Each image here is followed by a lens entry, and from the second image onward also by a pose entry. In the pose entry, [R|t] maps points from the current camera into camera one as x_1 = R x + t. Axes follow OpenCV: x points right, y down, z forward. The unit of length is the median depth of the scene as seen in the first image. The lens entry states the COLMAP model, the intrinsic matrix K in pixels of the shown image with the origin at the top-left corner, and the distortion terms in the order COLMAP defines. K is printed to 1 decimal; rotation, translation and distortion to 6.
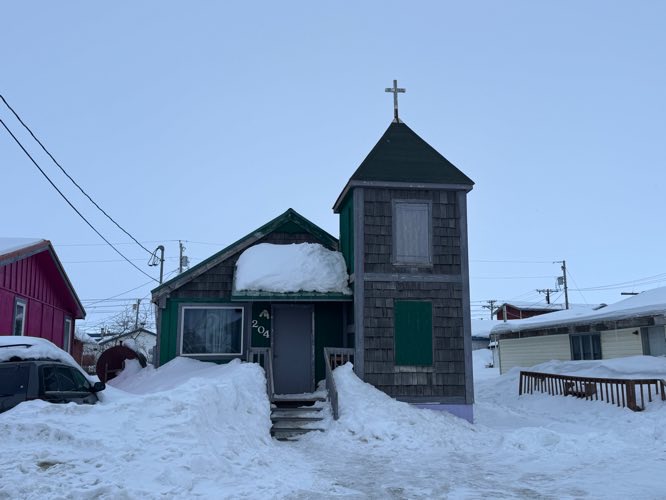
lens RADIAL K [[661.2, 0, 333.9], [0, 661.2, 244.3], [0, 0, 1]] dist [0.037165, 0.000000]
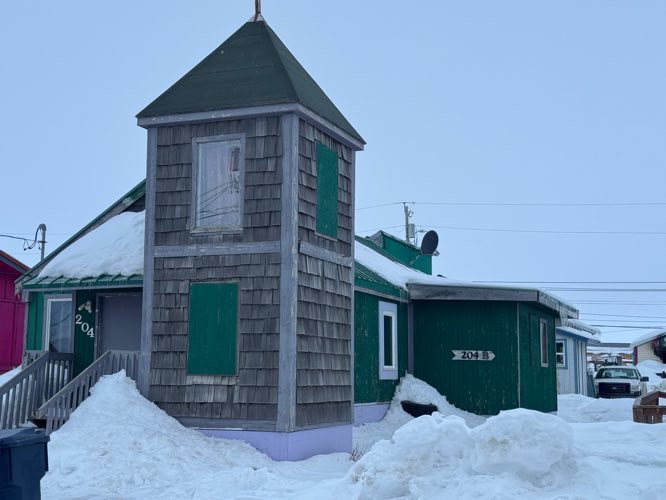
lens RADIAL K [[957.0, 0, 334.1], [0, 957.0, 251.9], [0, 0, 1]] dist [0.037196, 0.000000]
pose [[0.870055, -0.053199, -0.490076, 0.710891], [0.078613, 0.996410, 0.031404, 0.031143], [0.486646, -0.065850, 0.871114, 0.184856]]
